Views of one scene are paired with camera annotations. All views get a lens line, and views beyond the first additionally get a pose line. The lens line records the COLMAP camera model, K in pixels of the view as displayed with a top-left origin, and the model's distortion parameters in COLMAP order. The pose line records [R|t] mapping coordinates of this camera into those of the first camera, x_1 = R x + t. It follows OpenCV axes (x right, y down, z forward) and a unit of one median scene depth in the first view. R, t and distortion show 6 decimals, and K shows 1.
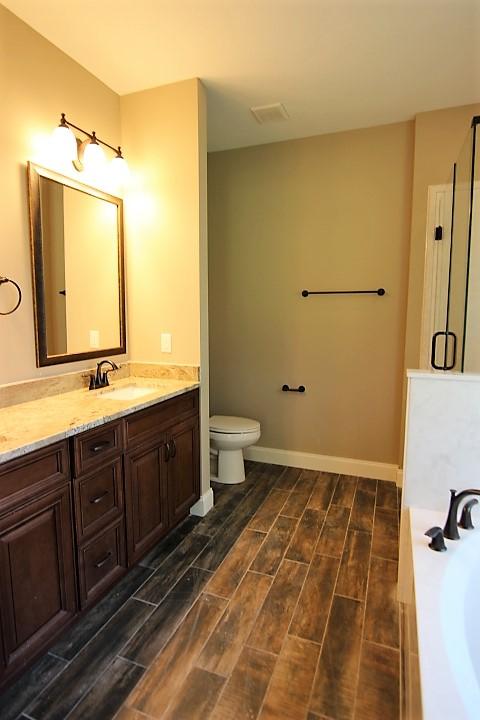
lens RADIAL K [[390.9, 0, 241.2], [0, 390.9, 353.1], [0, 0, 1]] dist [-0.002398, -0.008341]
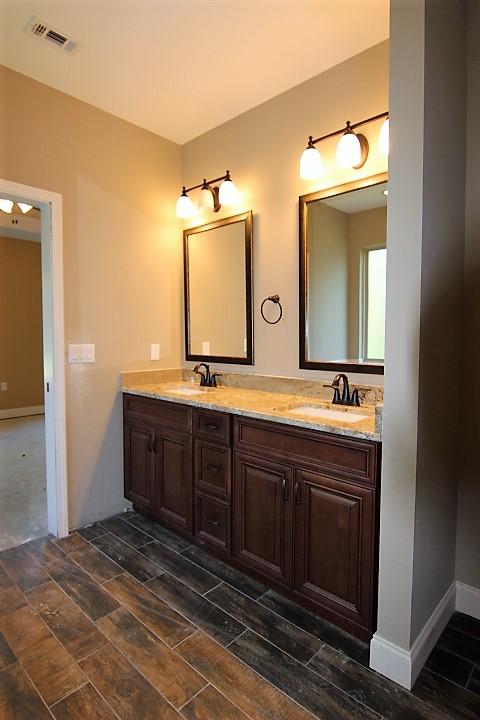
lens RADIAL K [[390.9, 0, 241.2], [0, 390.9, 353.1], [0, 0, 1]] dist [-0.002398, -0.008341]
pose [[-0.370859, 0.044113, -0.927641, 0.719831], [-0.096704, 0.991607, 0.085815, -0.106348], [0.923641, 0.121532, -0.363480, 1.451050]]
